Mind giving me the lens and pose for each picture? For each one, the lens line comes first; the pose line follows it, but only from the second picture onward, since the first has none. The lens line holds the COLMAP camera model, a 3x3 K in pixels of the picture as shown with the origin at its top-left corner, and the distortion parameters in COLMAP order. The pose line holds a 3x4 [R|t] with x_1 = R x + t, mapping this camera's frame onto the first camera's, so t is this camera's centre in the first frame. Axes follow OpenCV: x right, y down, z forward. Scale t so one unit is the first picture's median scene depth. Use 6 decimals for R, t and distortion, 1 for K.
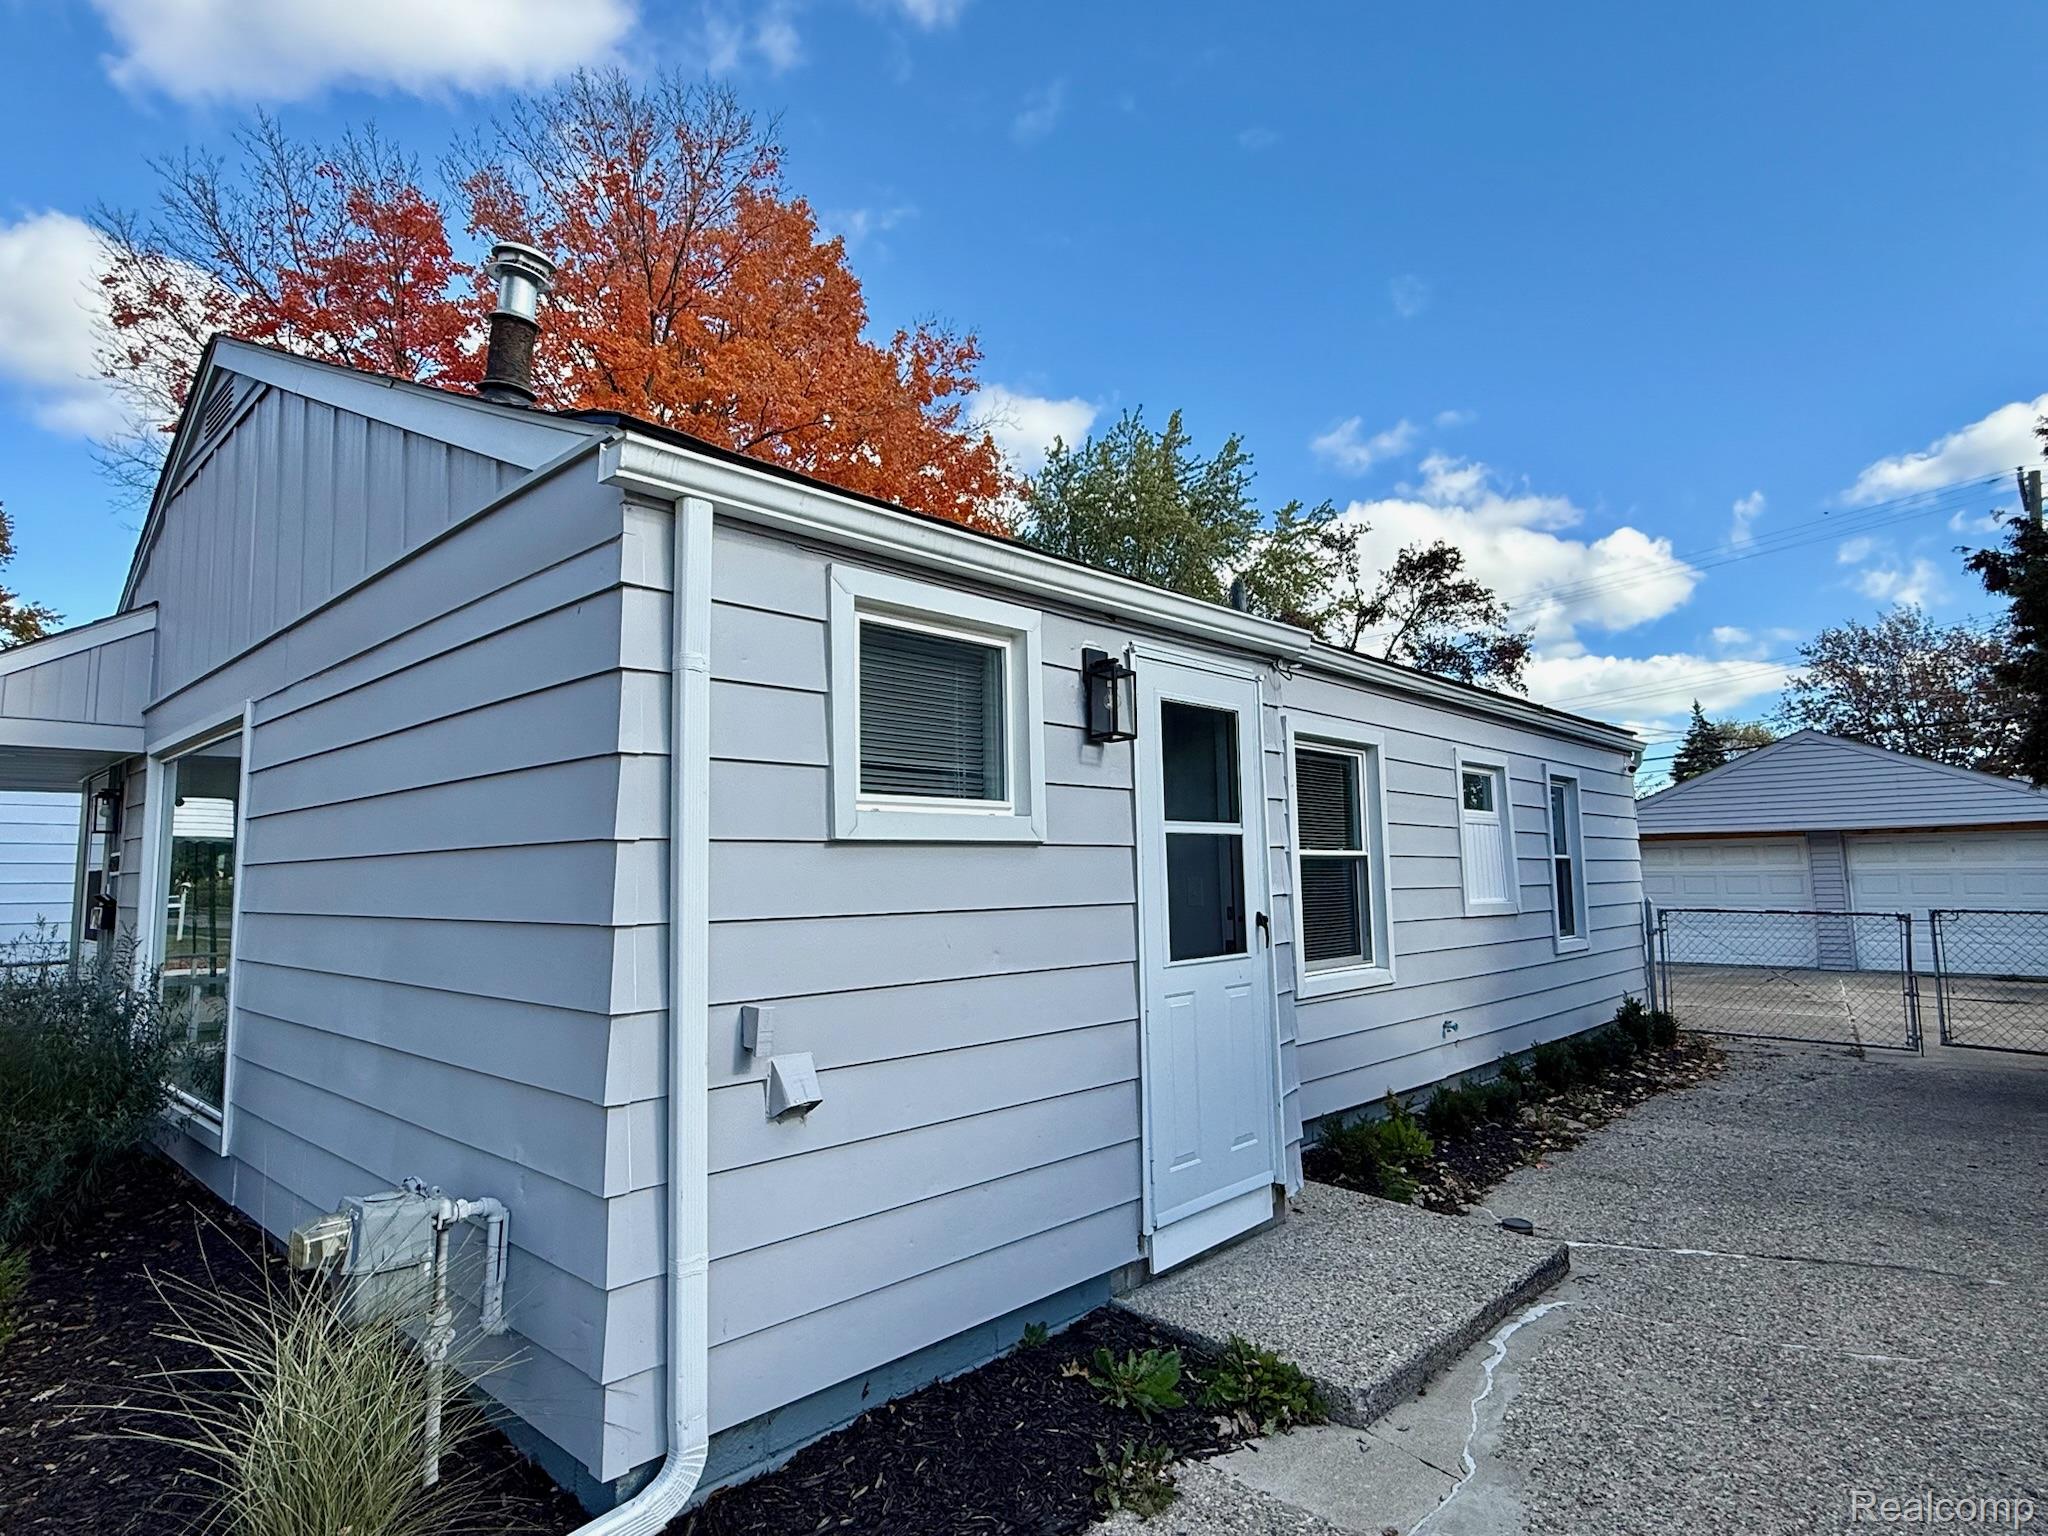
lens RADIAL K [[1136.0, 0, 1025.6], [0, 1136.0, 754.5], [0, 0, 1]] dist [-0.003096, 0.002899]
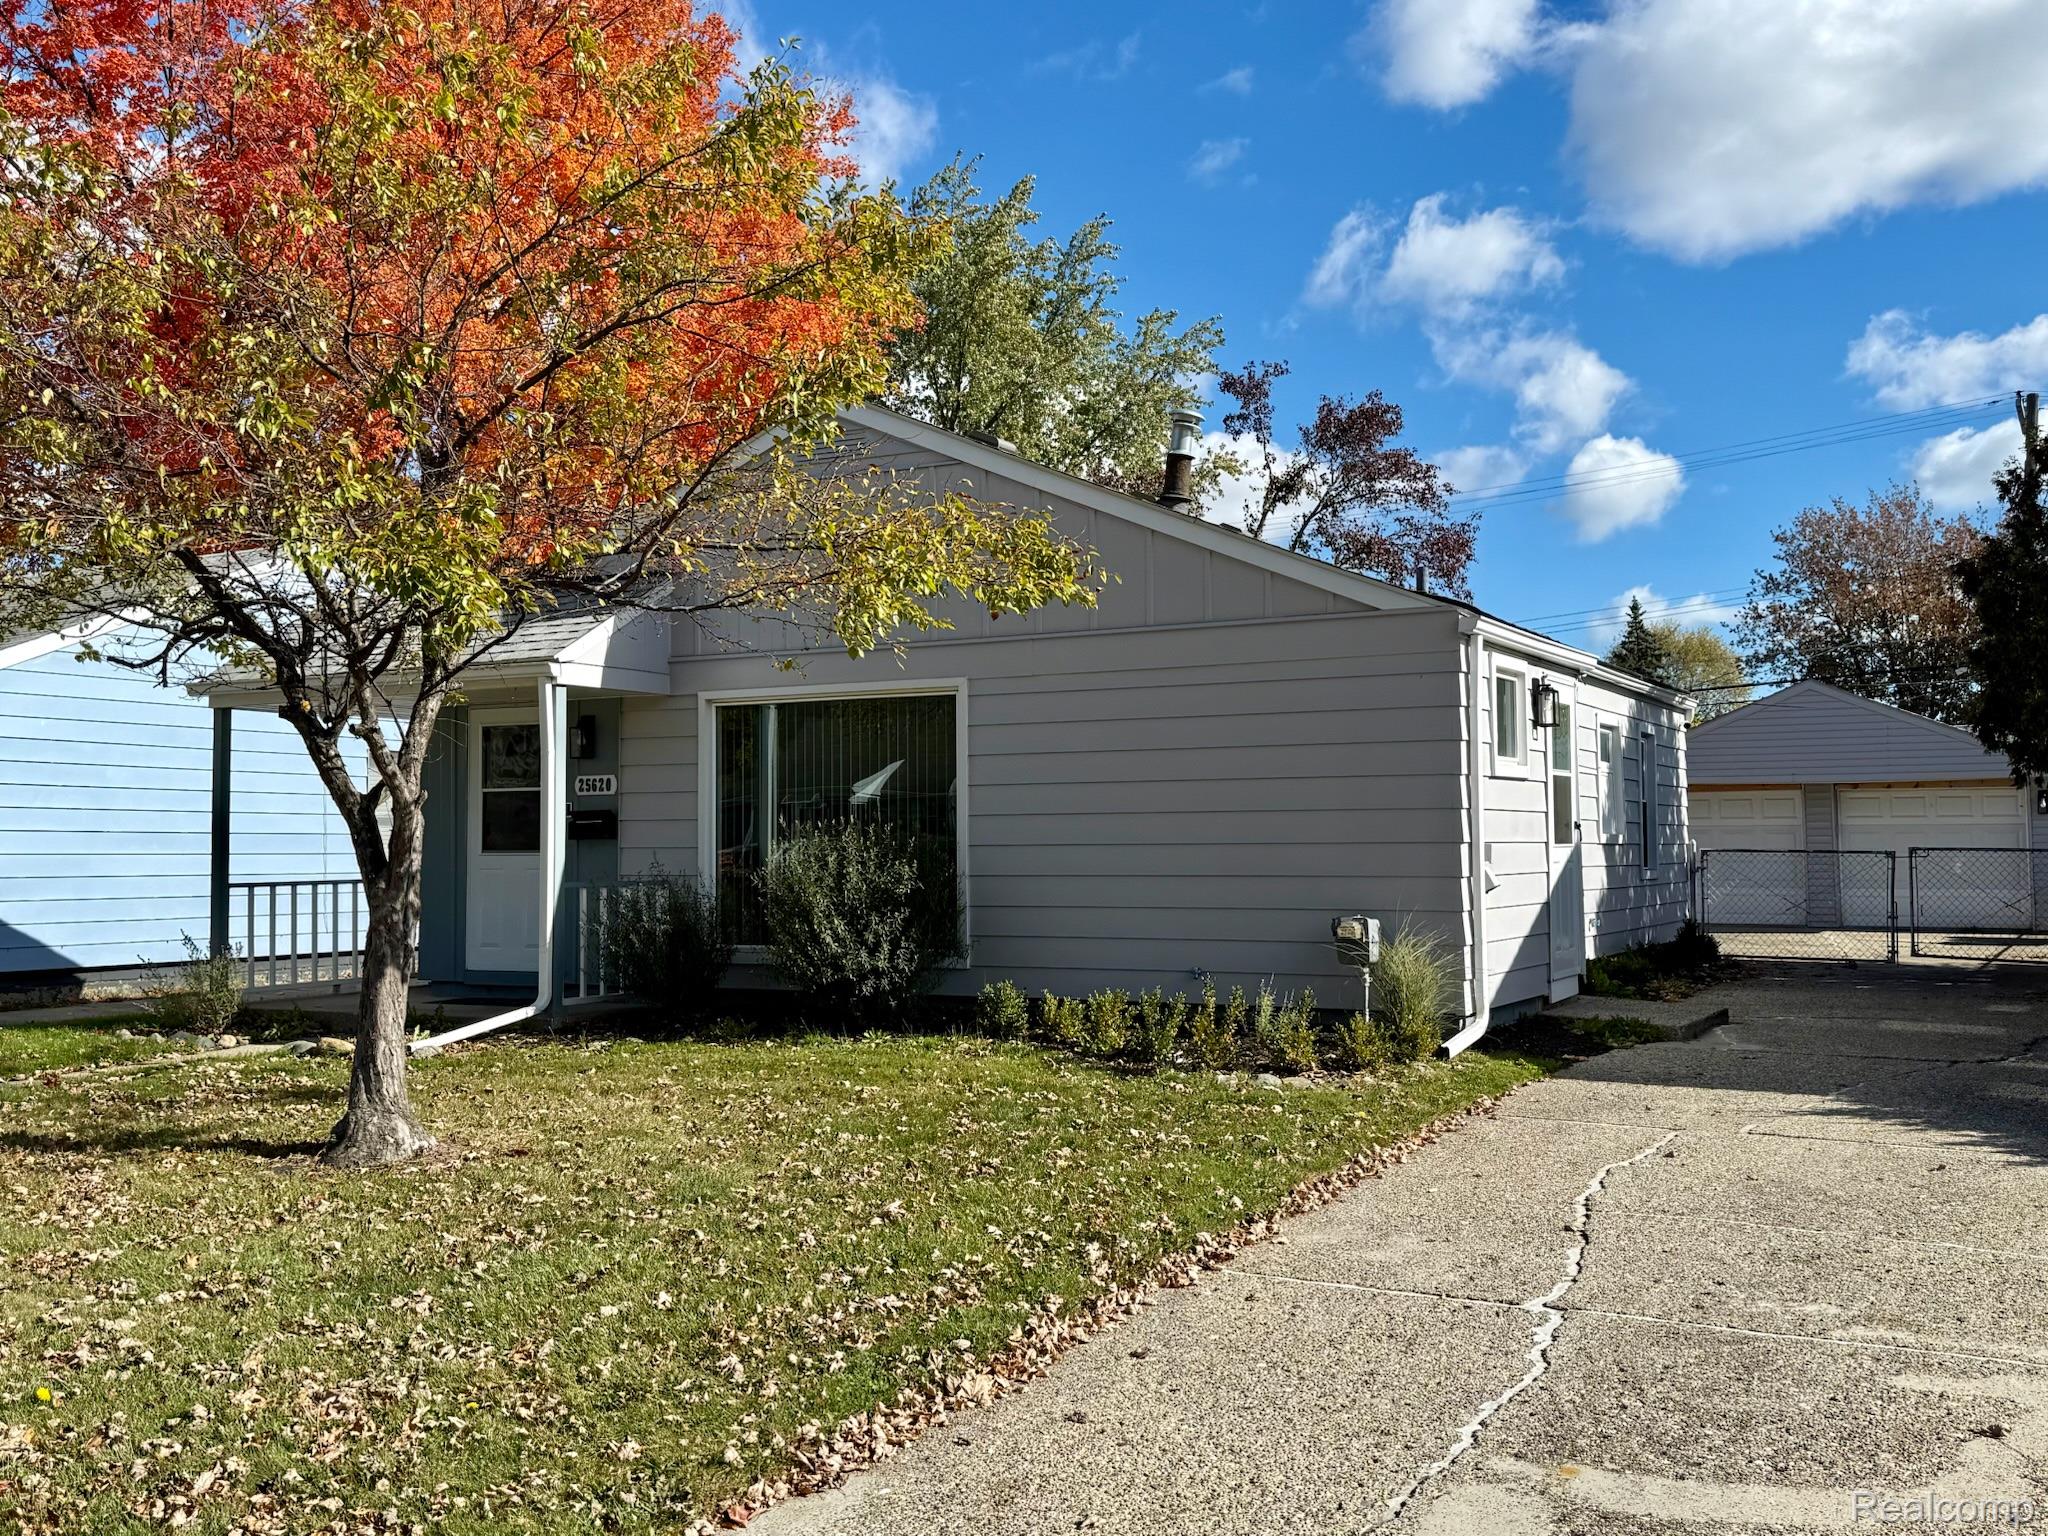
lens RADIAL K [[1993.1, 0, 1021.9], [0, 1993.1, 771.8], [0, 0, 1]] dist [0.008714, 0.000000]
pose [[0.968547, 0.010939, 0.248589, -0.180801], [-0.026810, 0.997805, 0.060551, -0.013116], [-0.247381, -0.065311, 0.966715, -0.227840]]
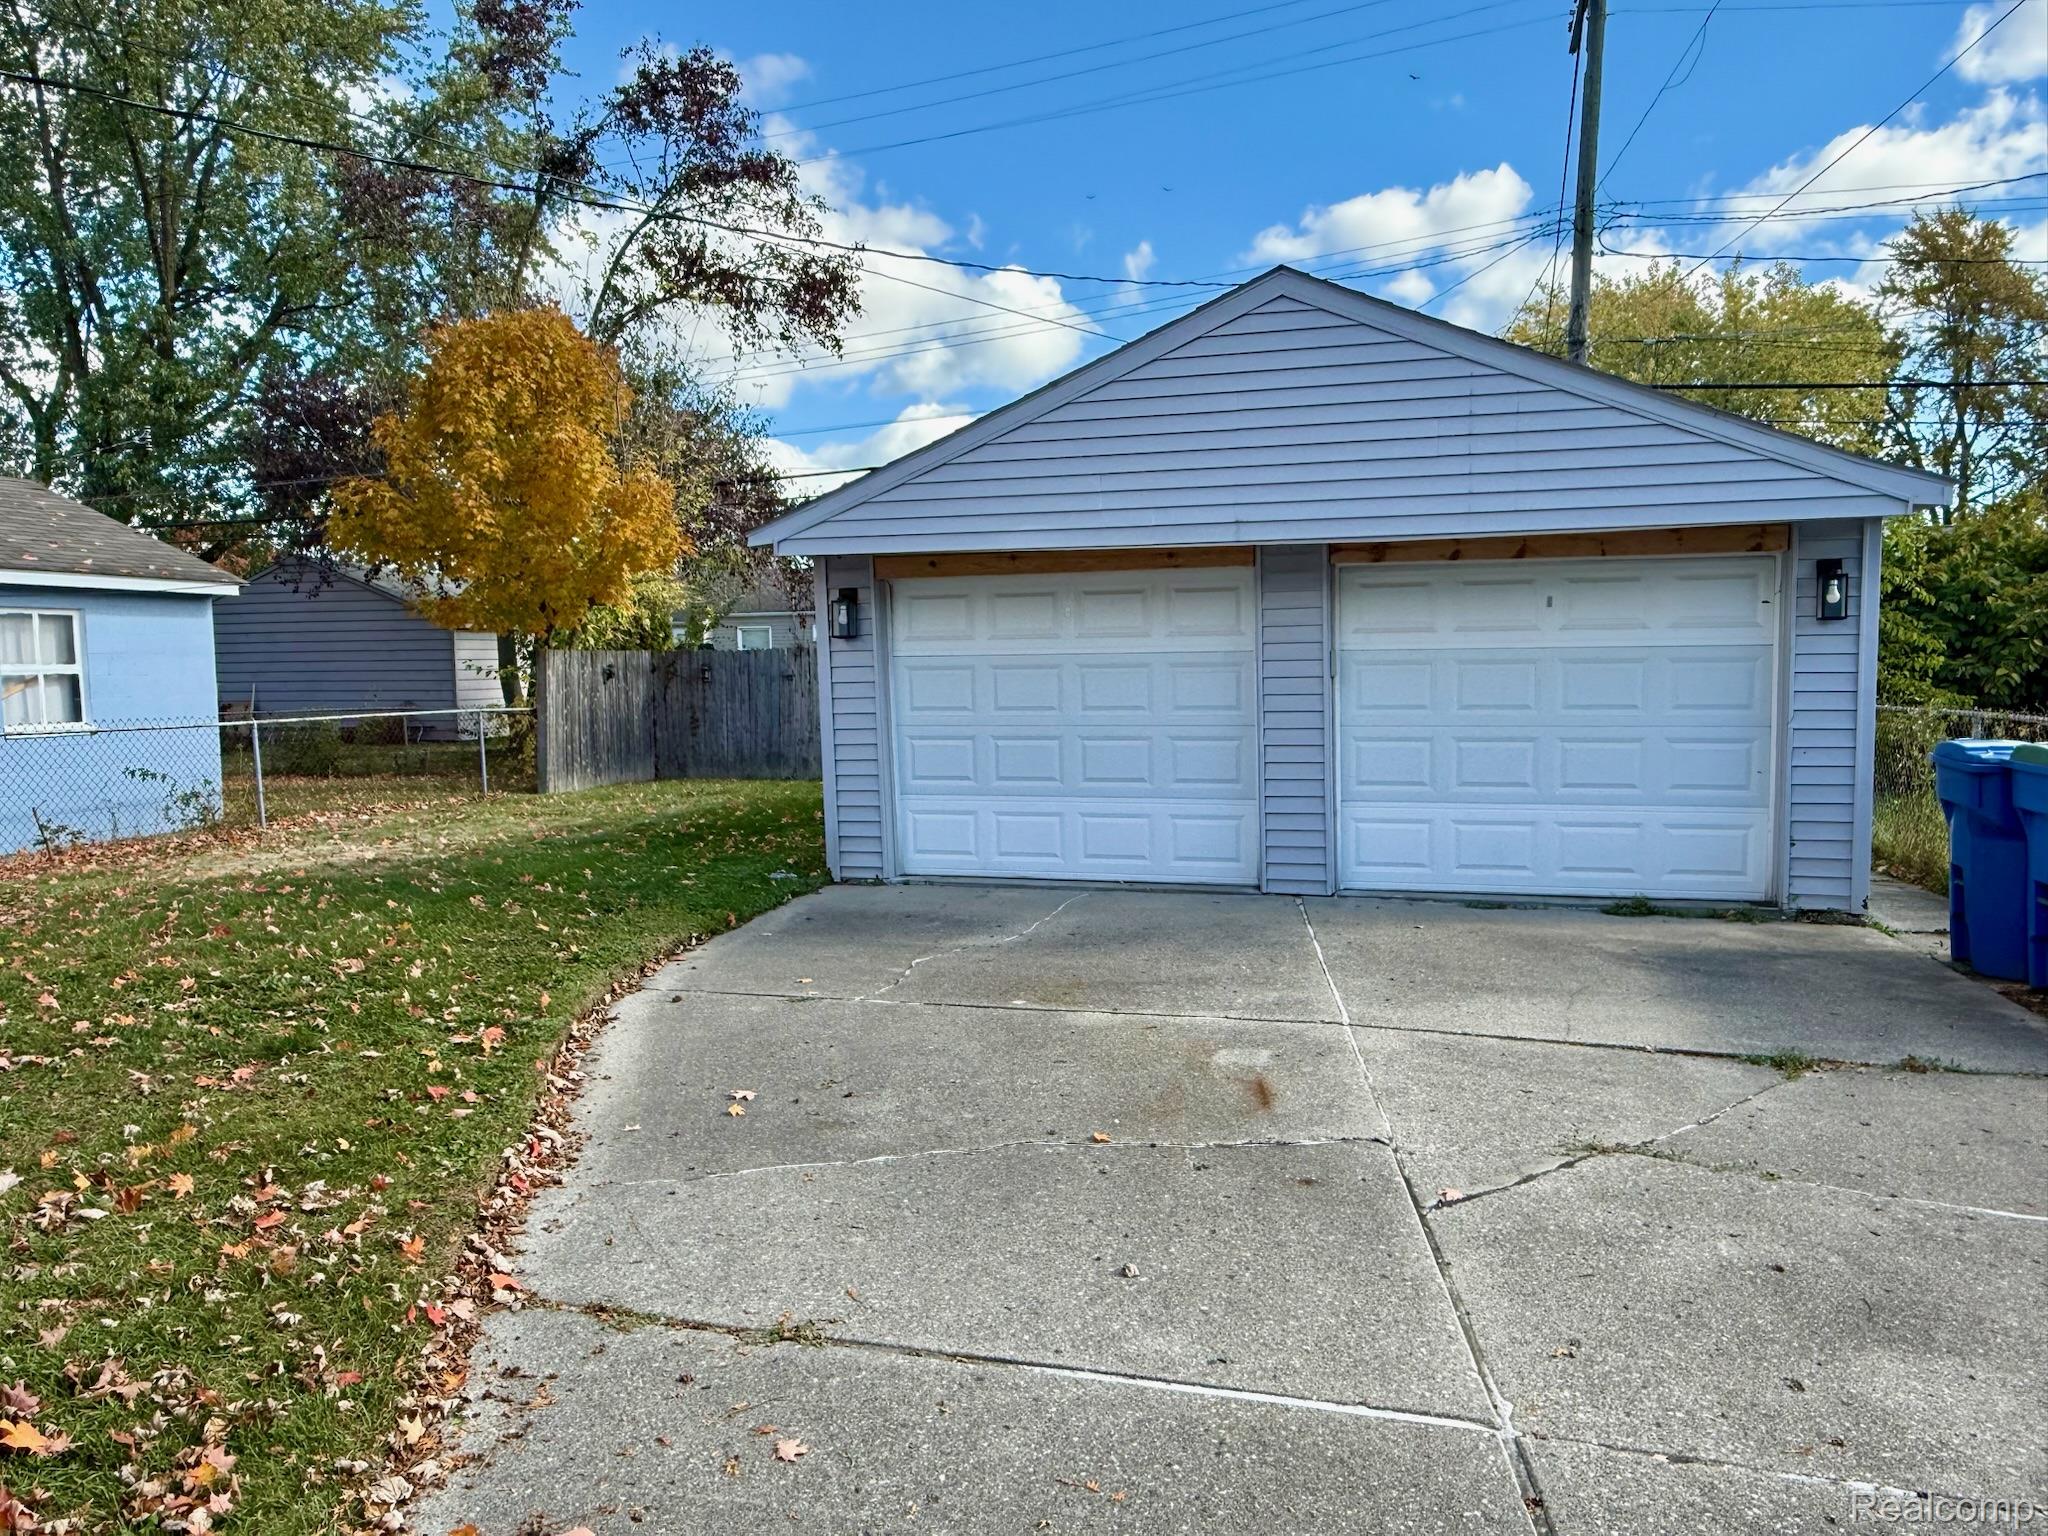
lens RADIAL K [[1367.5, 0, 1022.9], [0, 1367.5, 771.3], [0, 0, 1]] dist [0.005589, 0.001303]
pose [[0.893643, -0.036600, 0.447283, 0.194818], [-0.045258, 0.984238, 0.170961, 0.031586], [-0.446490, -0.173021, 0.877901, 0.294591]]
